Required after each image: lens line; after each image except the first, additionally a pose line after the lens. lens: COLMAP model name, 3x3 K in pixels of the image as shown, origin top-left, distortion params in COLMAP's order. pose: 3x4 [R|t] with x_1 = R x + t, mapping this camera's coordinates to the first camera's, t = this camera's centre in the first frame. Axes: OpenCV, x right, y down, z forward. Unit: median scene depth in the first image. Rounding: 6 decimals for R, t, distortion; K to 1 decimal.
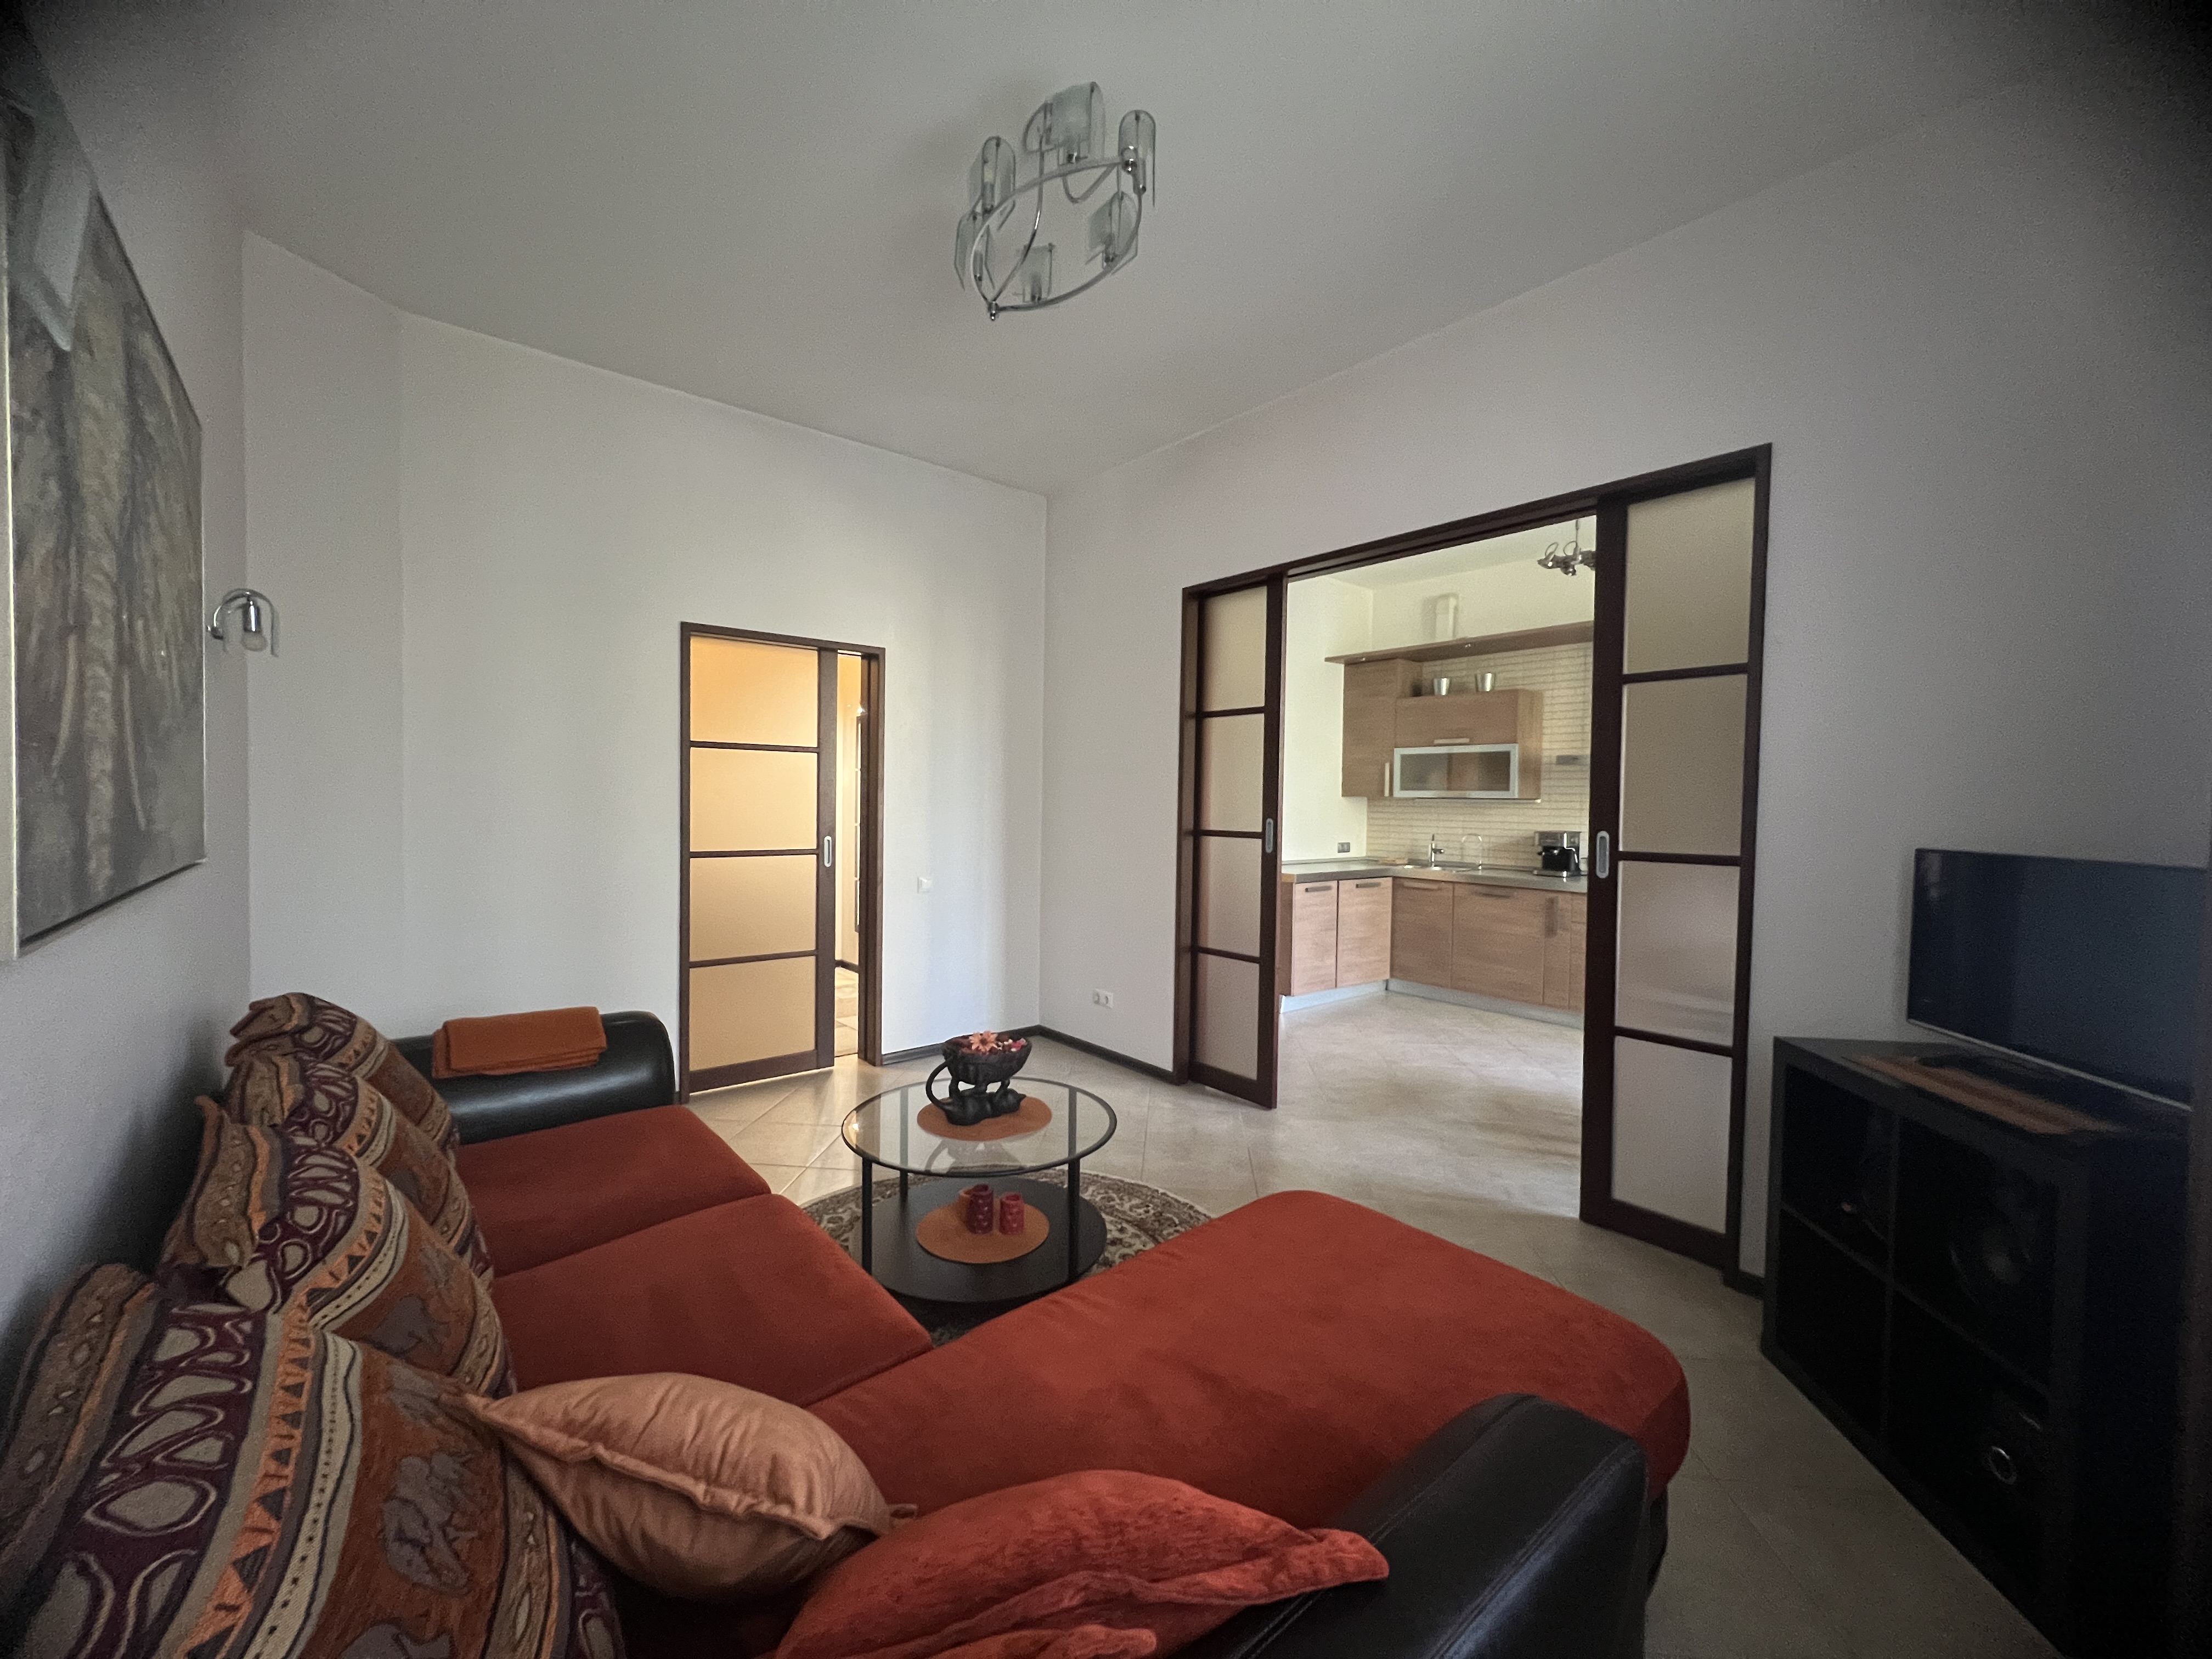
lens RADIAL K [[887.4, 0, 1099.8], [0, 887.4, 832.0], [0, 0, 1]] dist [0.001351, 0.000311]
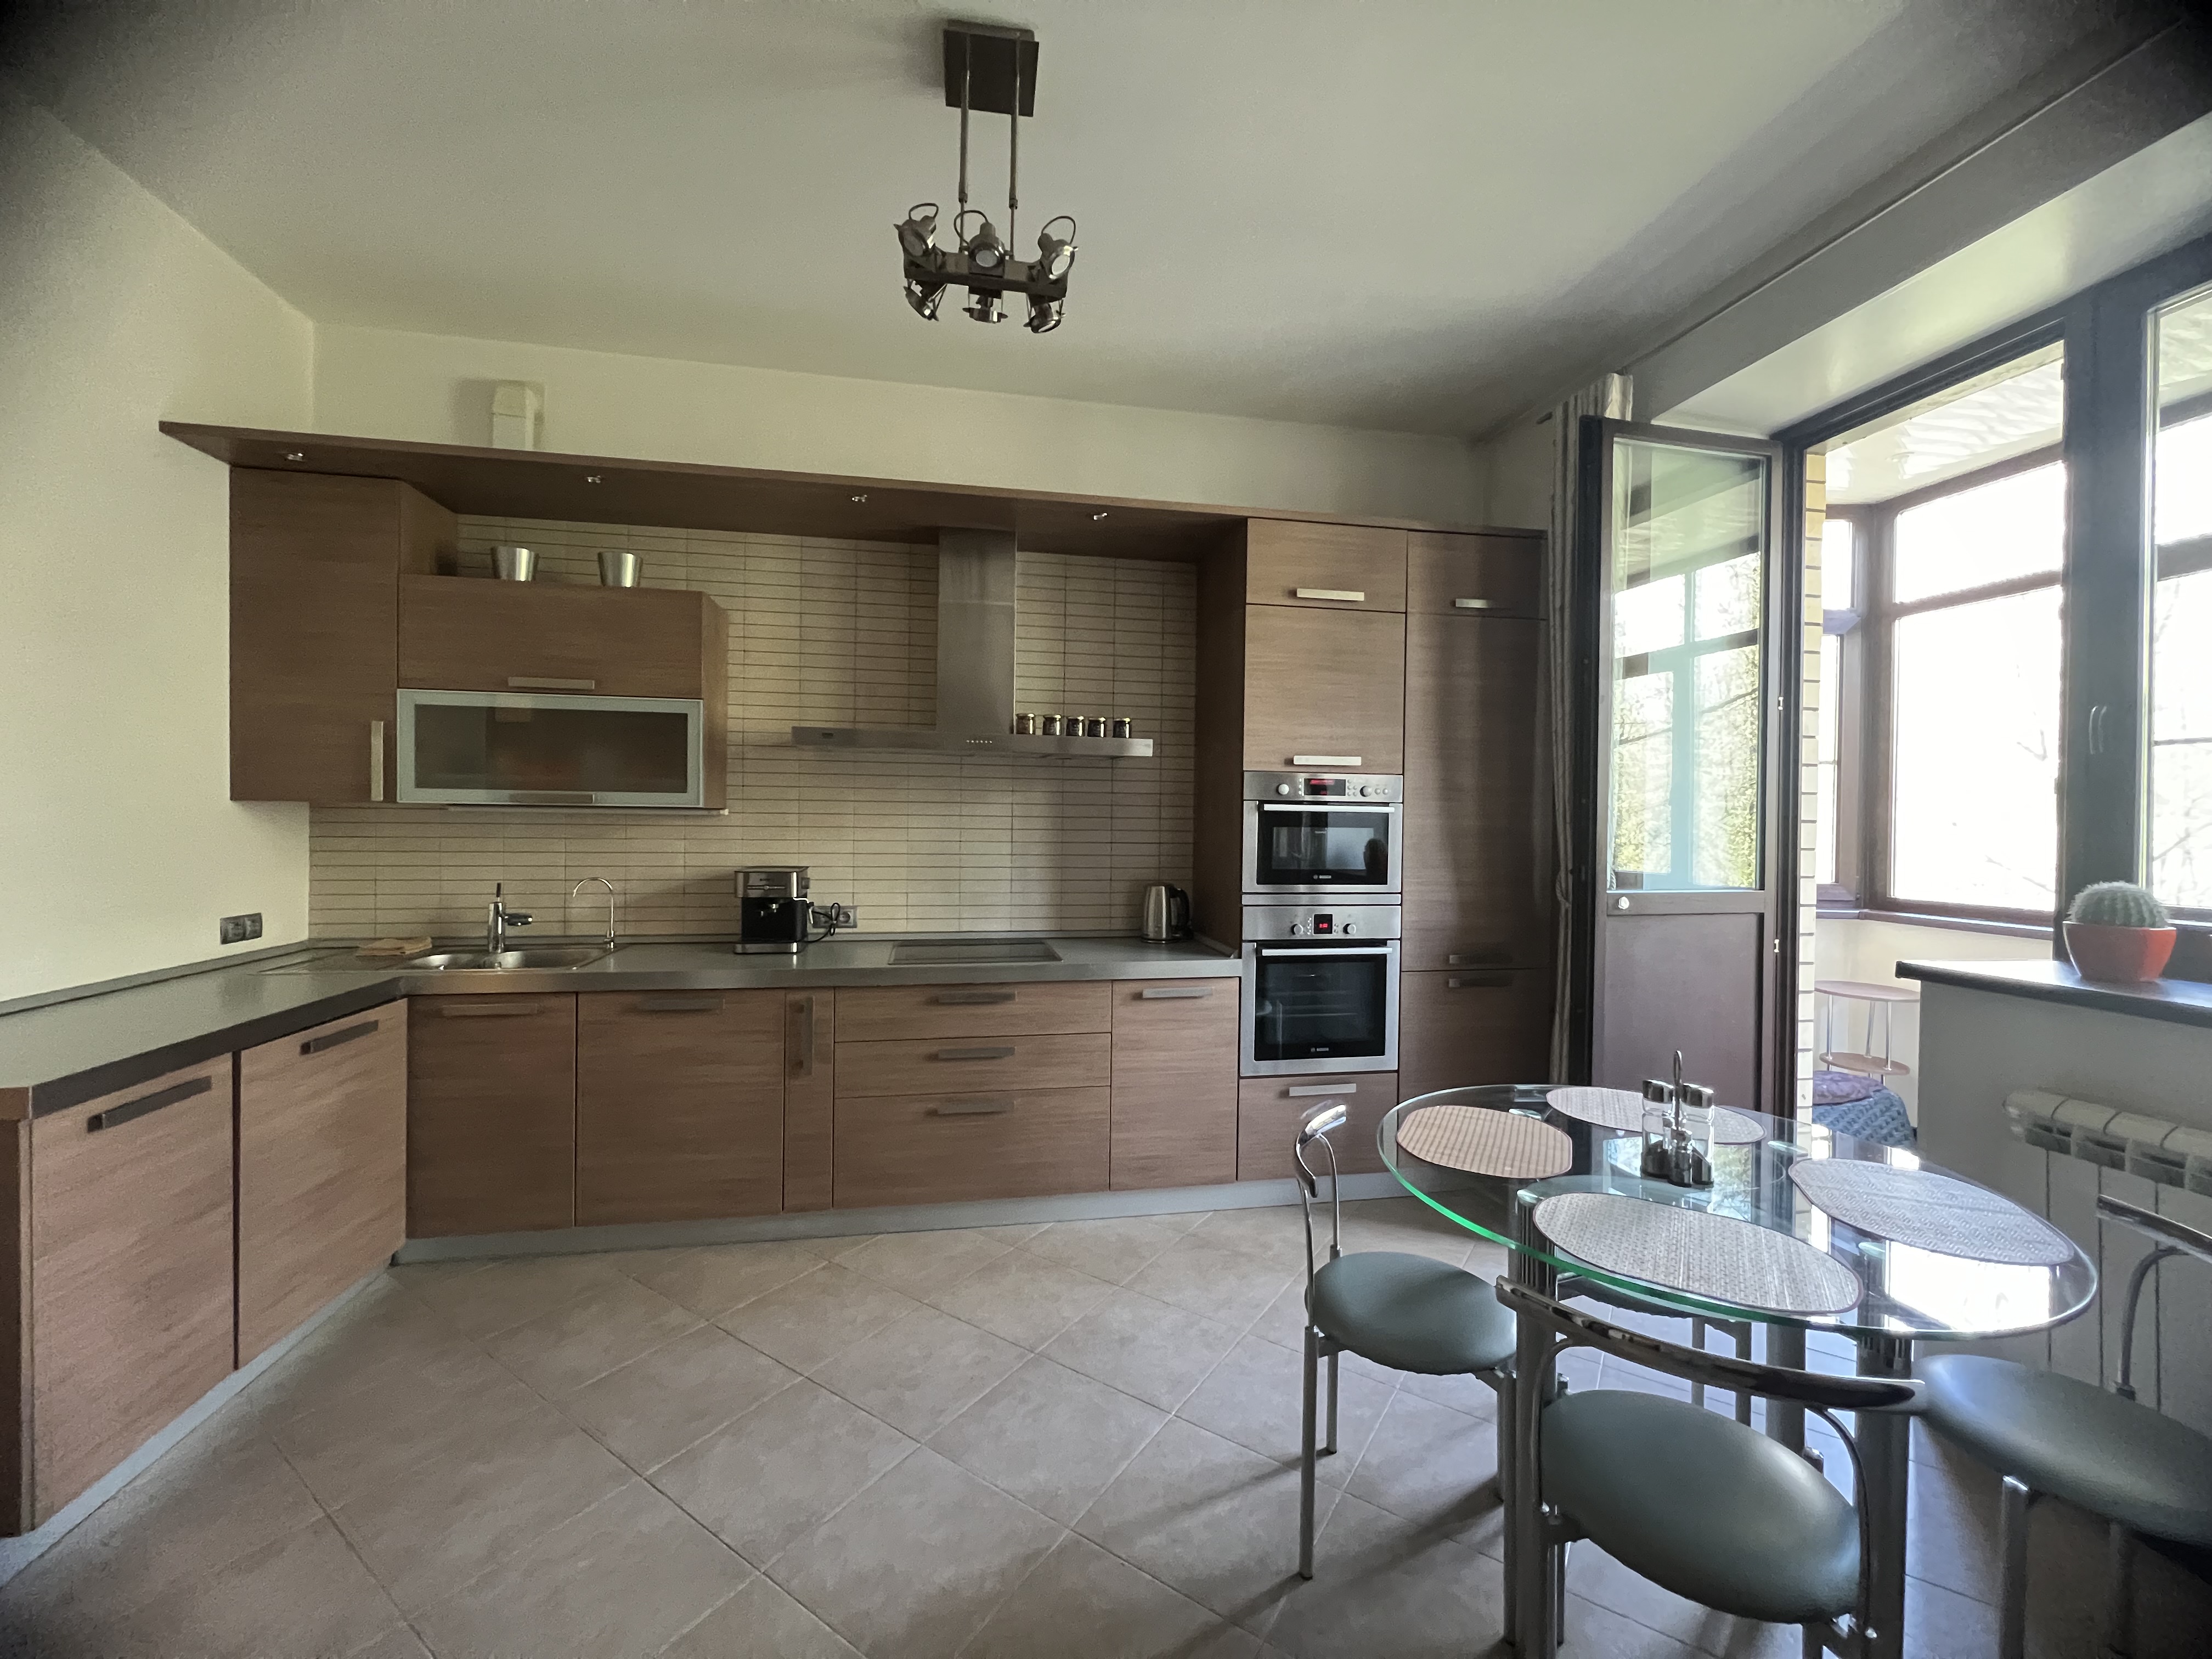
lens RADIAL K [[887.4, 0, 1099.1], [0, 887.4, 825.0], [0, 0, 1]] dist [0.001351, 0.000311]
pose [[0.489306, -0.014112, 0.871998, 0.130291], [0.026201, 0.999656, 0.001475, -0.021292], [-0.871719, 0.022126, 0.489507, 0.523455]]
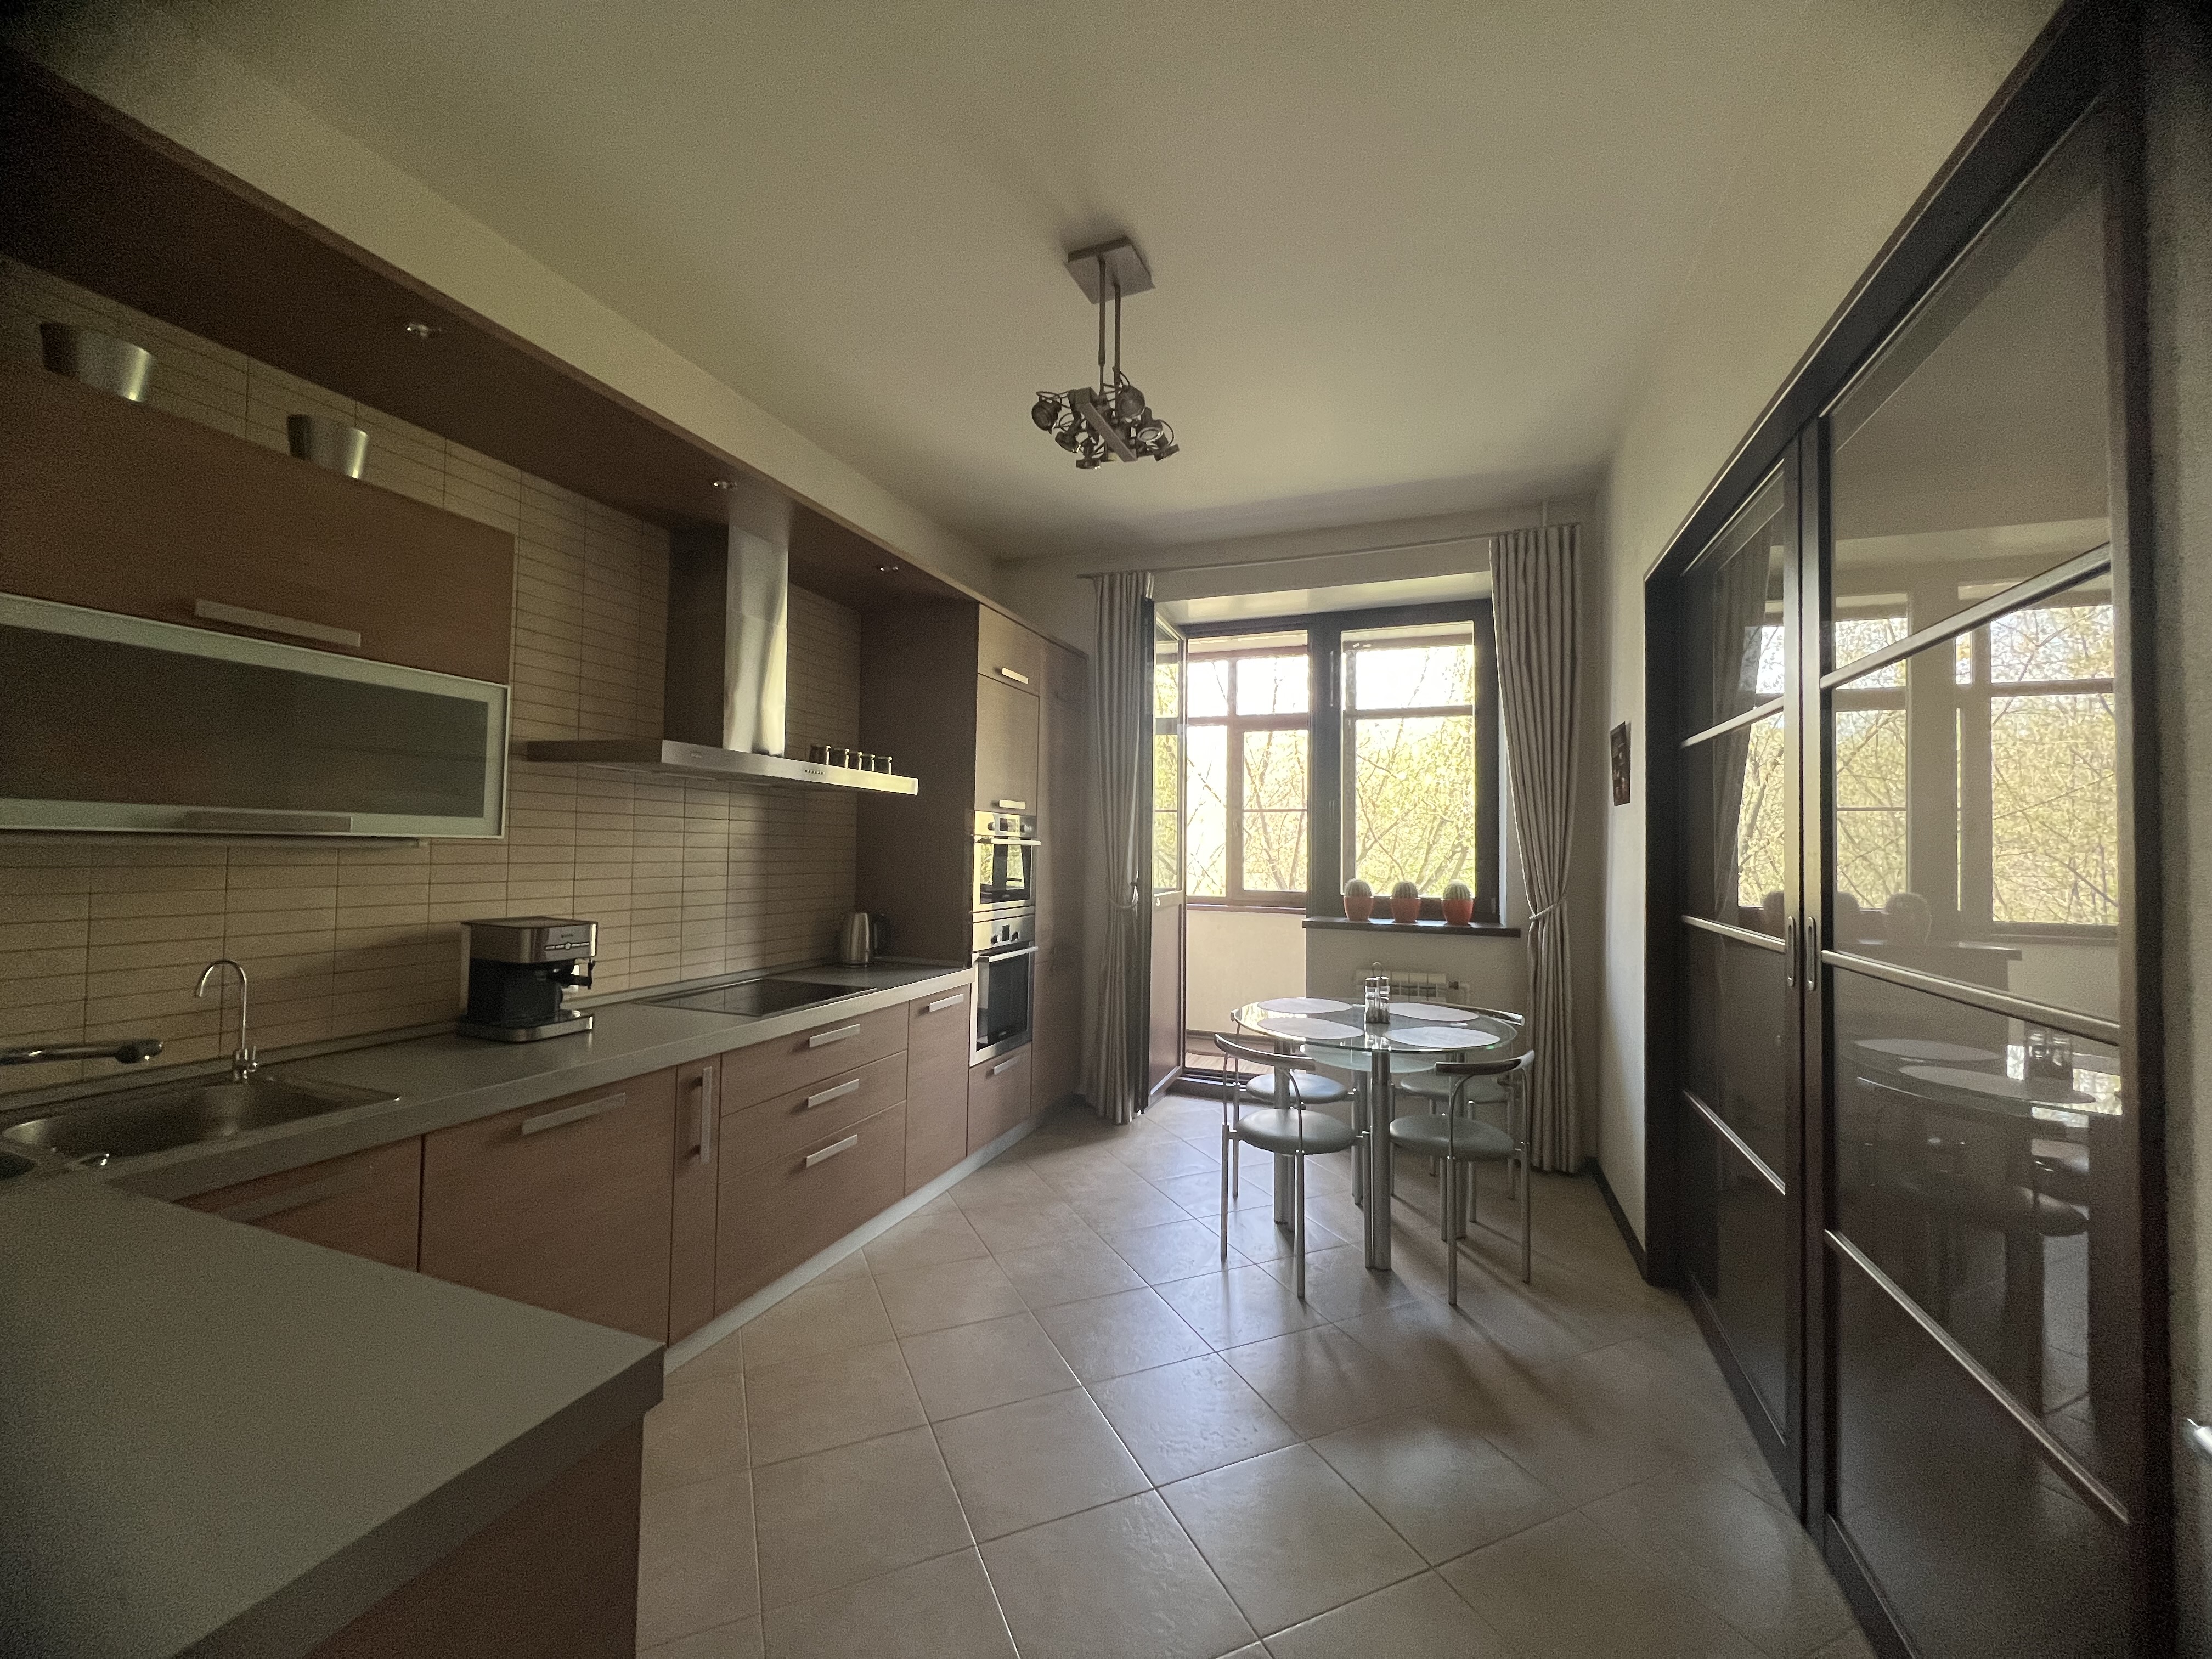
lens RADIAL K [[887.4, 0, 1090.7], [0, 887.4, 820.6], [0, 0, 1]] dist [0.001351, 0.000311]
pose [[-0.483067, 0.008299, 0.875544, 0.043019], [0.011379, 0.999930, -0.003199, -0.038978], [-0.875509, 0.008417, -0.483128, 0.912495]]
